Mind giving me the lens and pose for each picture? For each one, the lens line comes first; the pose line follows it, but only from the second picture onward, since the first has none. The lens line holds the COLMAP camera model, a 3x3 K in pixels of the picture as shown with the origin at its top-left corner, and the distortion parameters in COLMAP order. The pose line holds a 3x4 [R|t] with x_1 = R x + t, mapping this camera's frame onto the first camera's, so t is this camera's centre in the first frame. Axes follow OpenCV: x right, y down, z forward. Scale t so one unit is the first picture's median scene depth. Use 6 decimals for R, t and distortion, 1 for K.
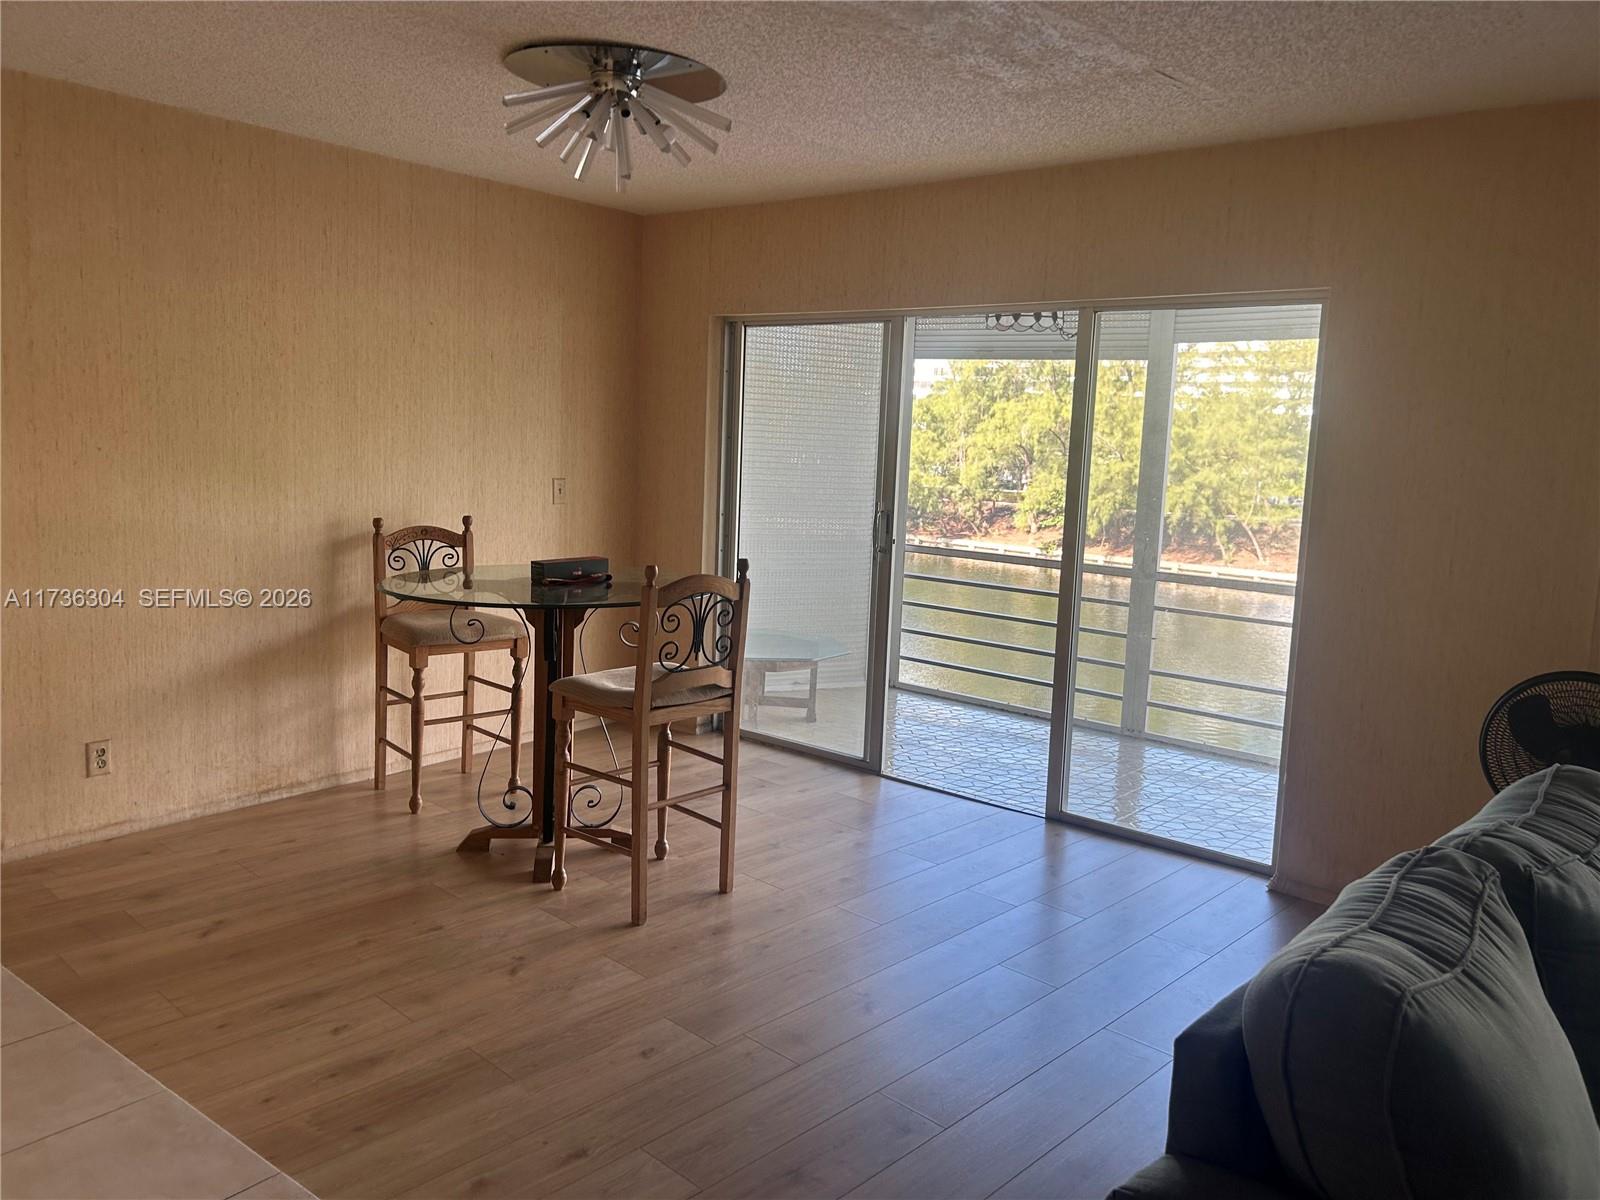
lens RADIAL K [[1202.2, 0, 801.6], [0, 1202.2, 583.9], [0, 0, 1]] dist [0.063599, -0.065370]
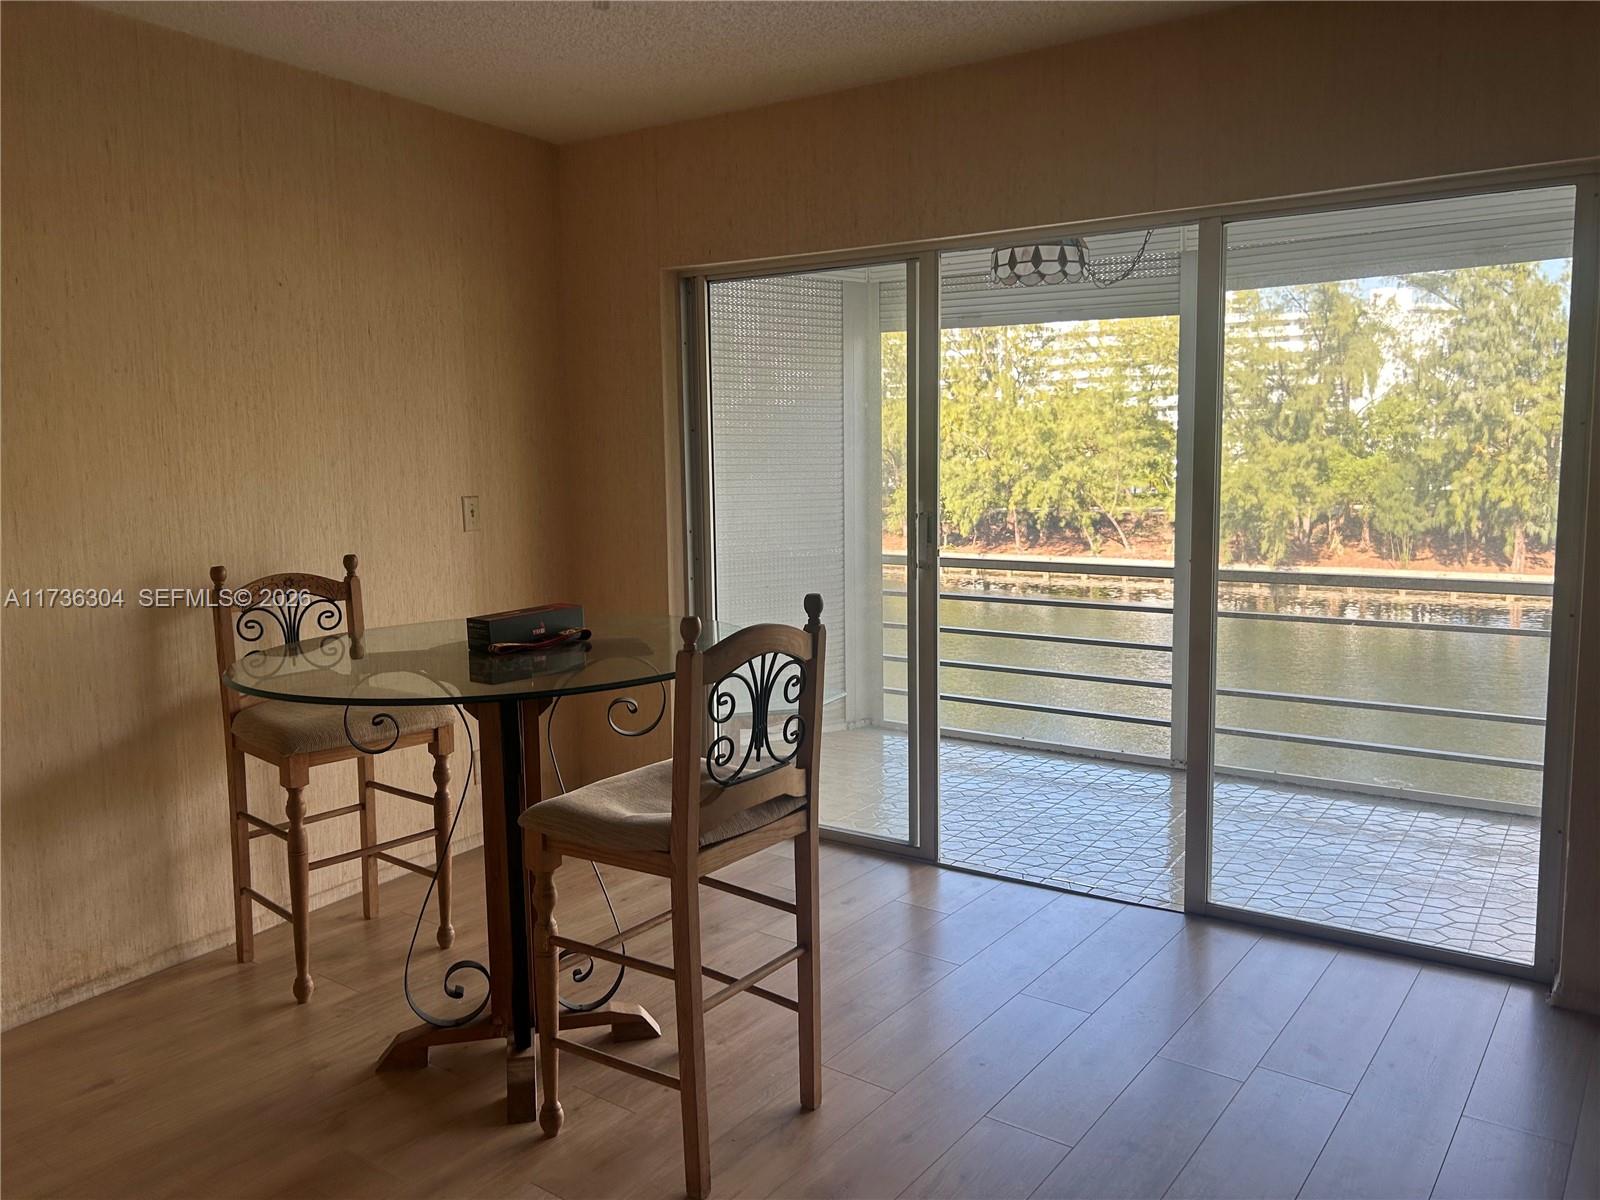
lens RADIAL K [[1202.2, 0, 802.4], [0, 1202.2, 585.3], [0, 0, 1]] dist [0.063599, -0.065370]
pose [[0.991814, -0.066147, 0.109221, -0.099234], [0.067226, 0.997718, -0.006221, -0.017632], [-0.108560, 0.013513, 0.993998, 0.285879]]
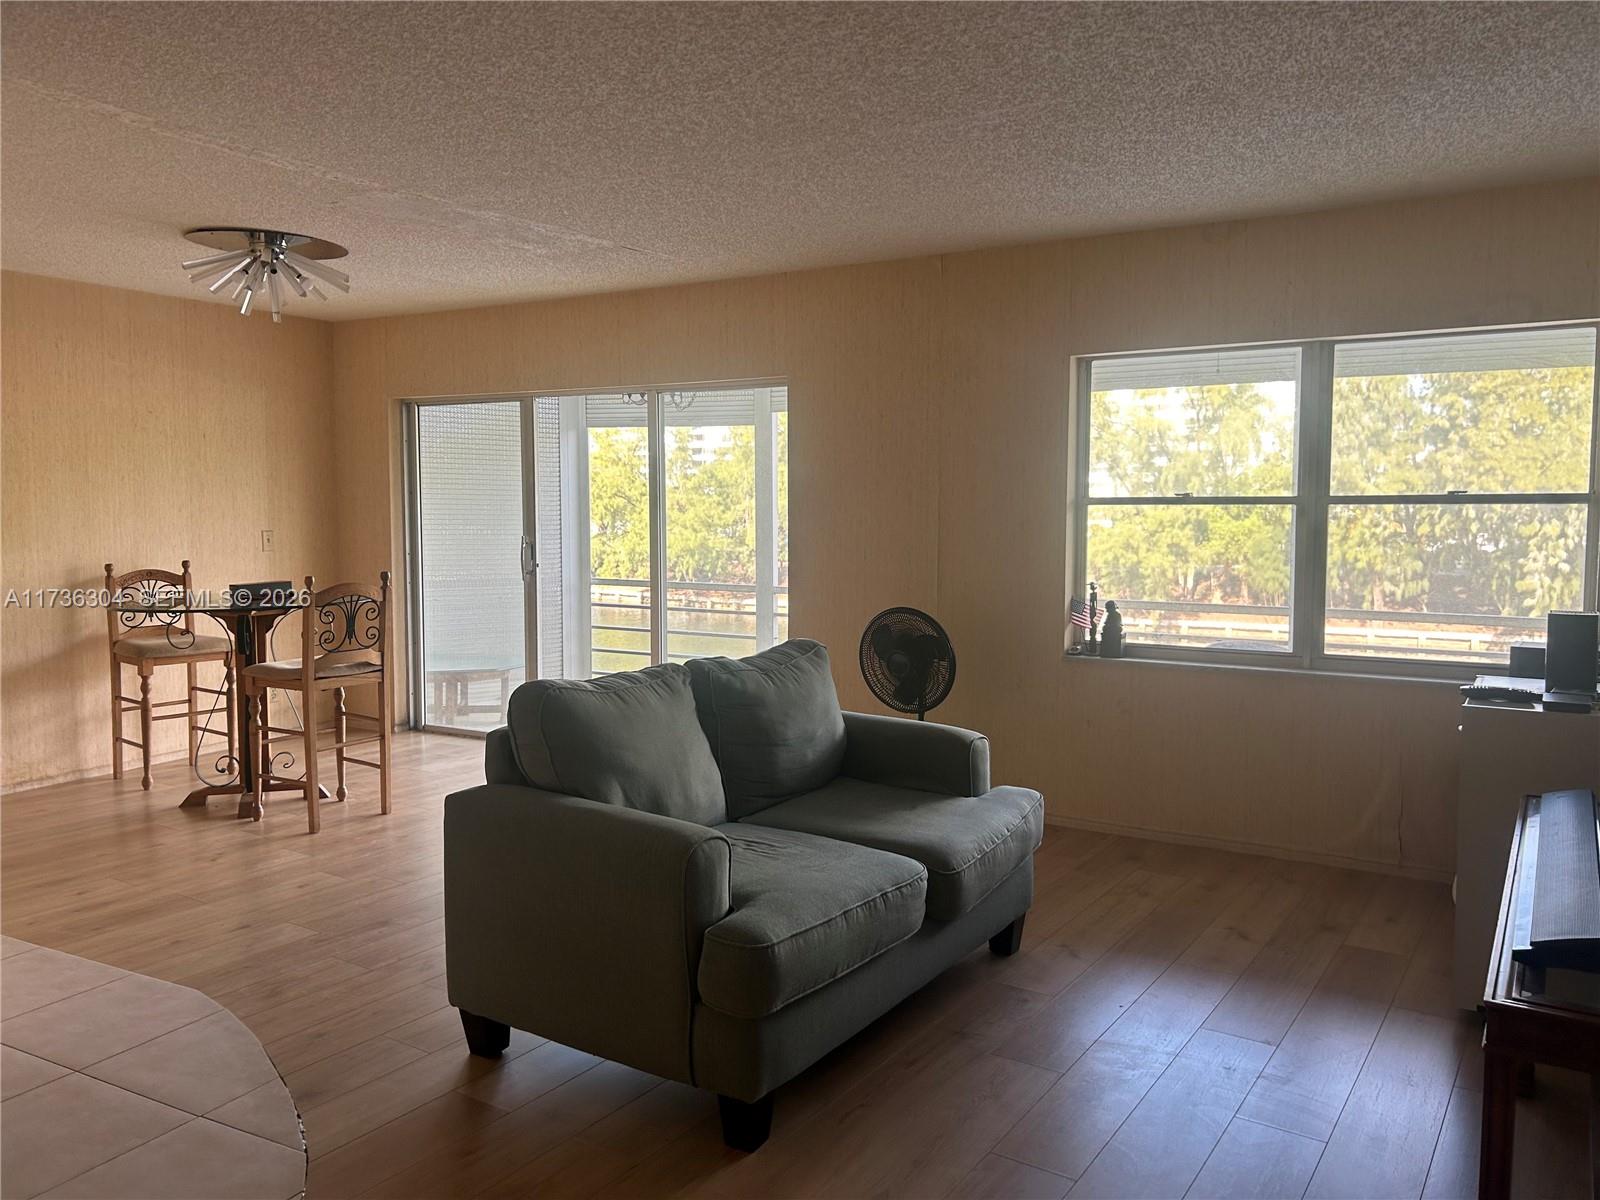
lens RADIAL K [[1202.2, 0, 795.6], [0, 1202.2, 586.6], [0, 0, 1]] dist [0.063599, -0.065370]
pose [[0.985838, -0.050811, 0.159821, 0.157771], [0.059039, 0.997141, -0.047157, 0.072955], [-0.156968, 0.055925, 0.986019, -0.379944]]
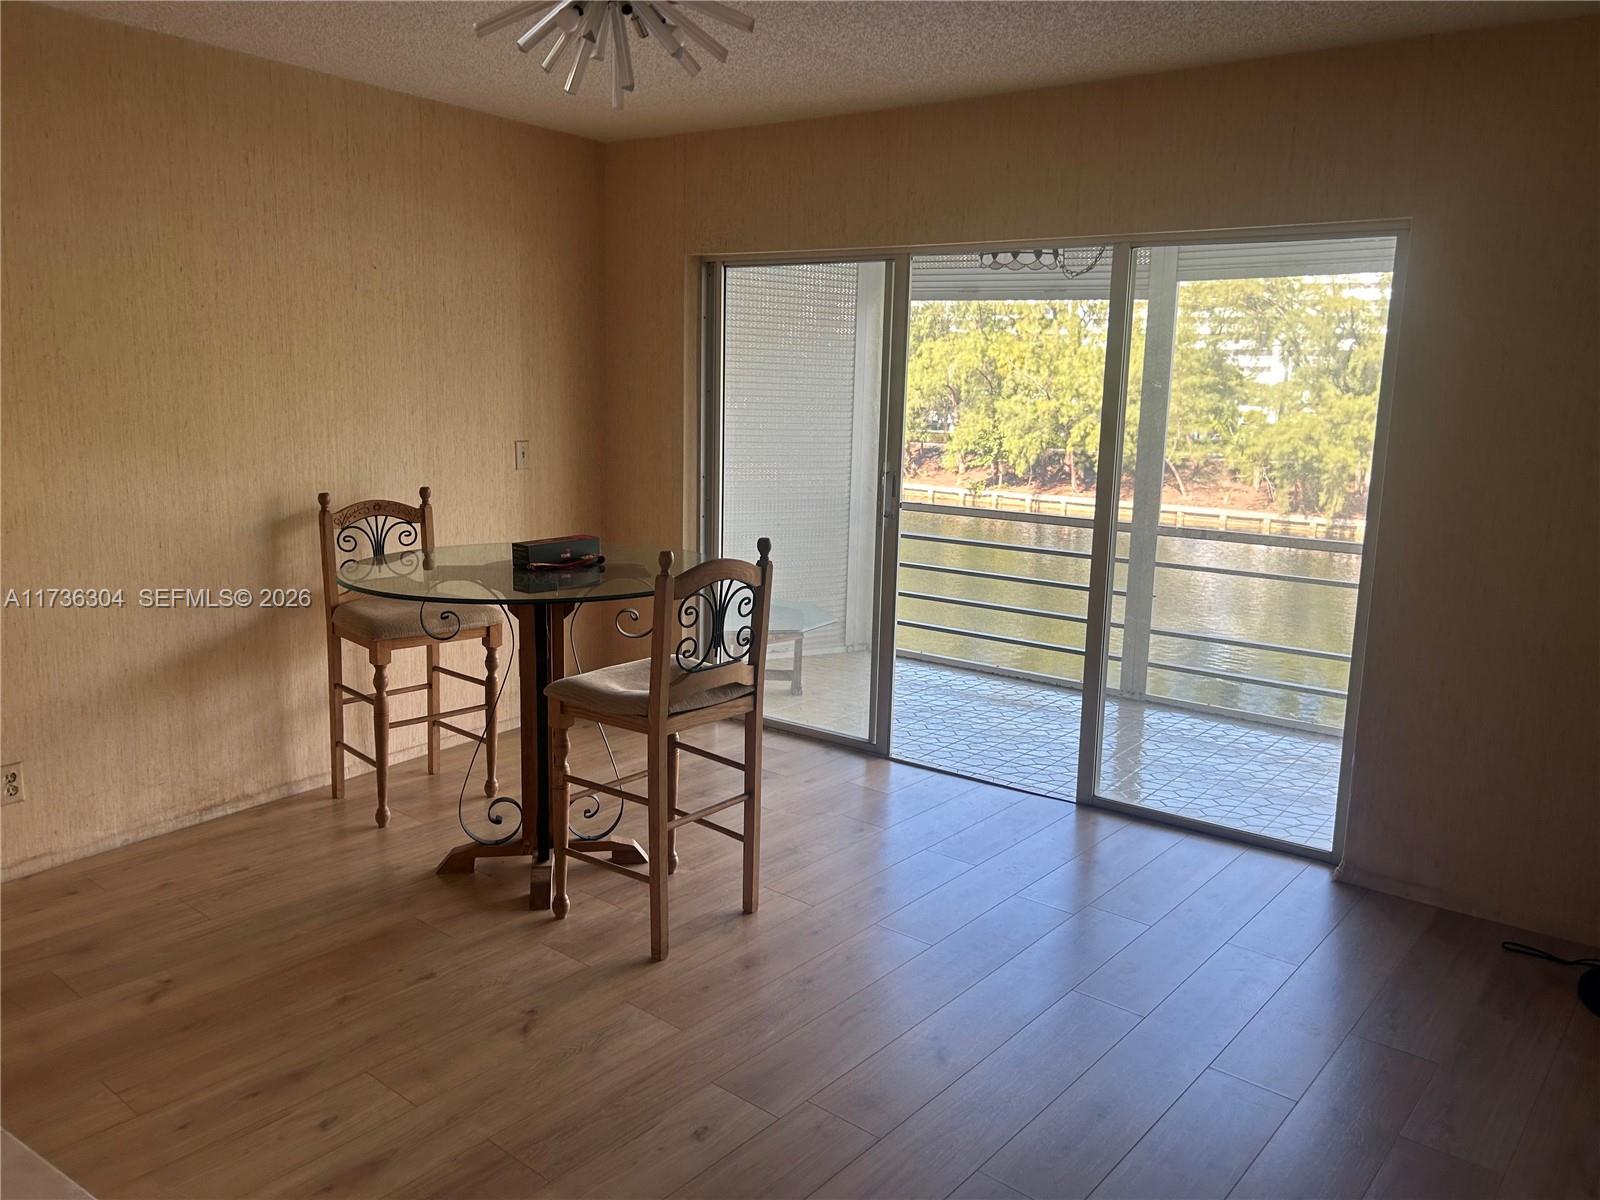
lens RADIAL K [[1202.2, 0, 804.6], [0, 1202.2, 586.5], [0, 0, 1]] dist [0.063599, -0.065370]
pose [[0.997696, -0.025917, 0.062694, -0.059782], [0.022788, 0.998484, 0.050107, -0.022876], [-0.063898, -0.048563, 0.996774, 0.100519]]
